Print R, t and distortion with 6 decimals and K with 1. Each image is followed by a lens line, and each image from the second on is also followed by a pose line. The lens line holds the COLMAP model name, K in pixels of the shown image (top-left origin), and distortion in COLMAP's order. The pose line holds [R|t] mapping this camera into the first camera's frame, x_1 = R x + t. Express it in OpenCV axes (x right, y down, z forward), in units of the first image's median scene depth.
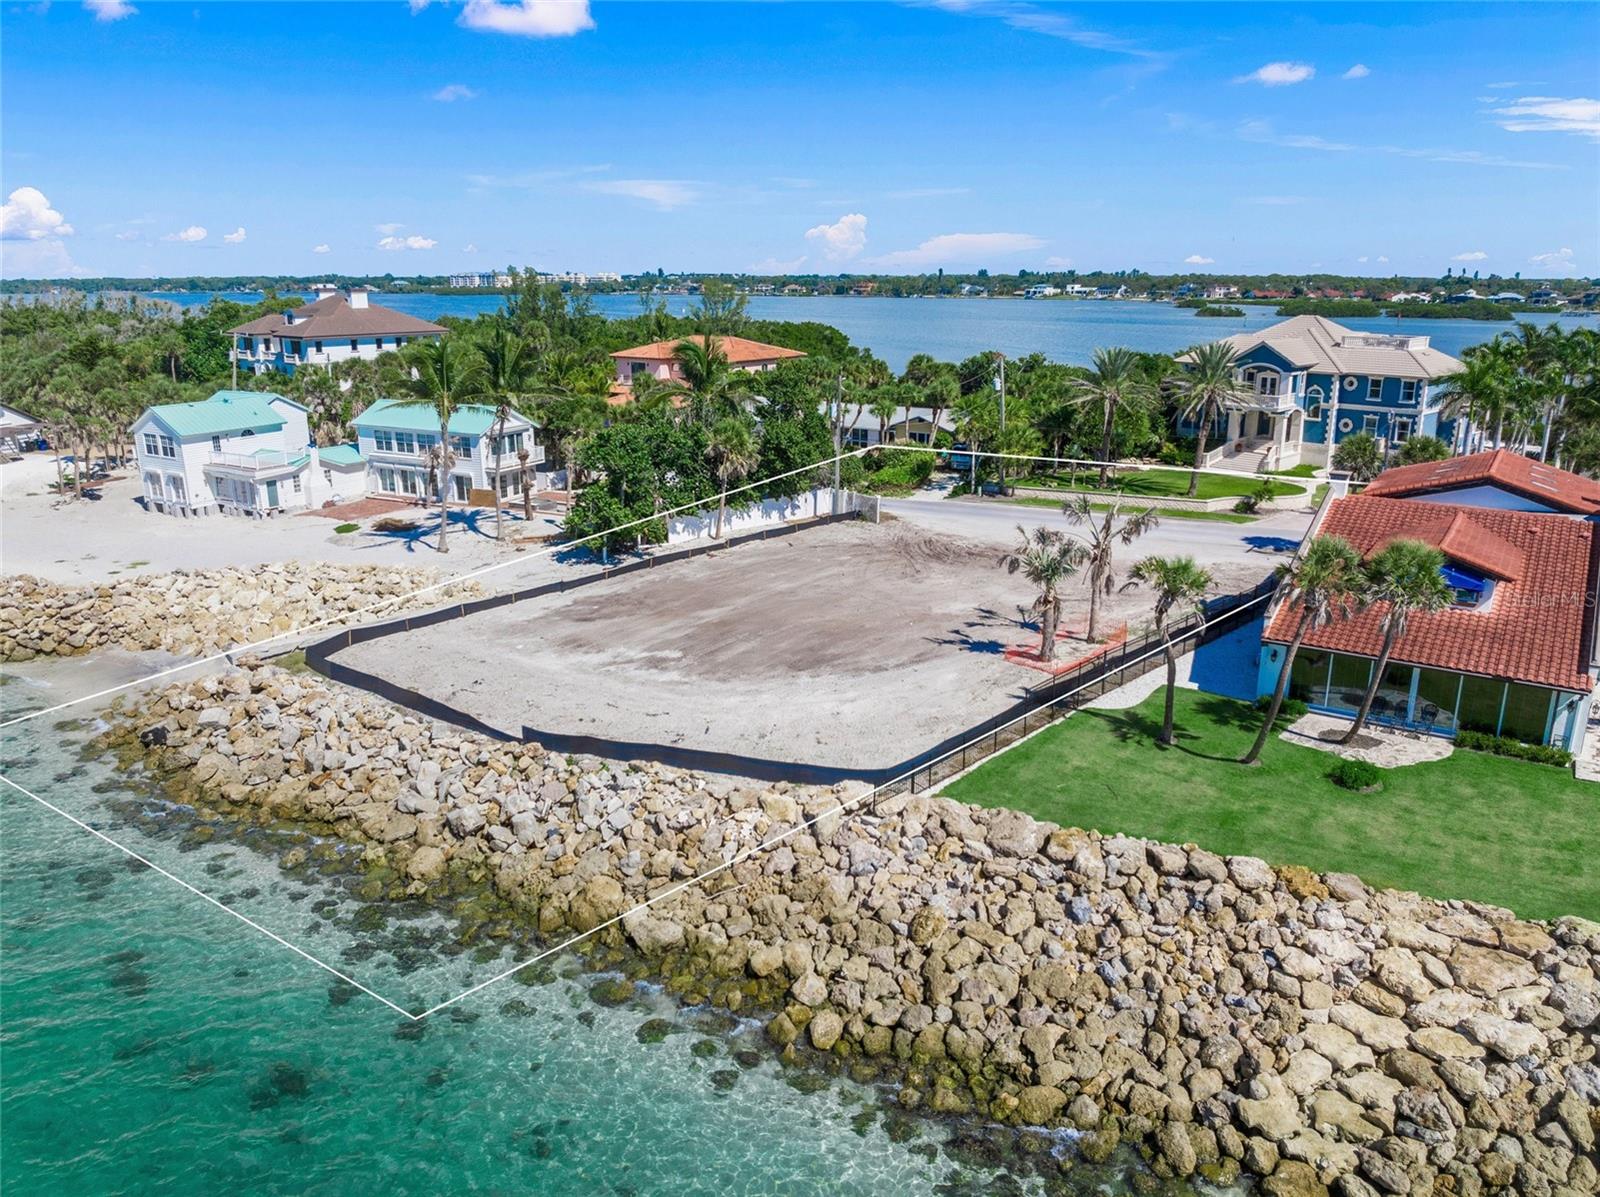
lens RADIAL K [[1131.9, 0, 807.2], [0, 1131.9, 595.8], [0, 0, 1]] dist [-0.051890, -0.001007]
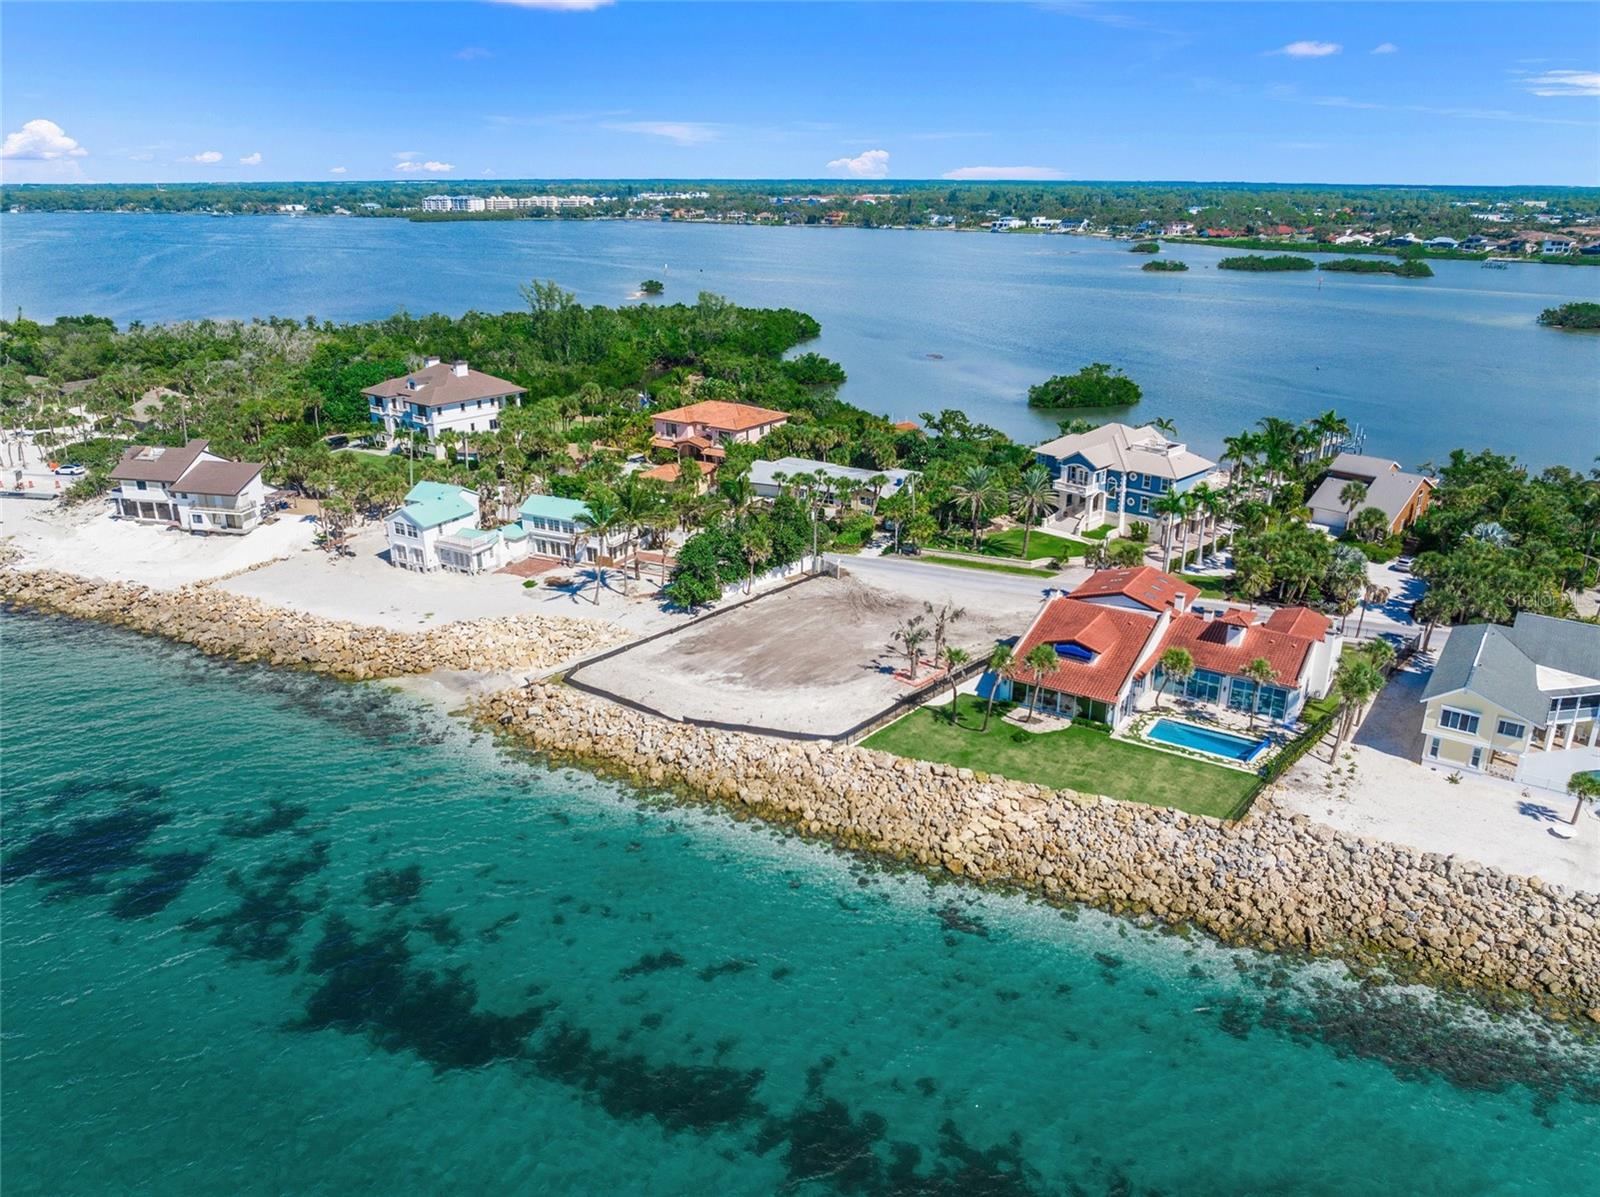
lens RADIAL K [[1130.7, 0, 806.2], [0, 1130.7, 601.4], [0, 0, 1]] dist [-0.053238, 0.021858]
pose [[0.999714, -0.007188, 0.022796, -0.044734], [0.005300, 0.996635, 0.081799, -0.288459], [-0.023307, -0.081655, 0.996388, -1.224071]]
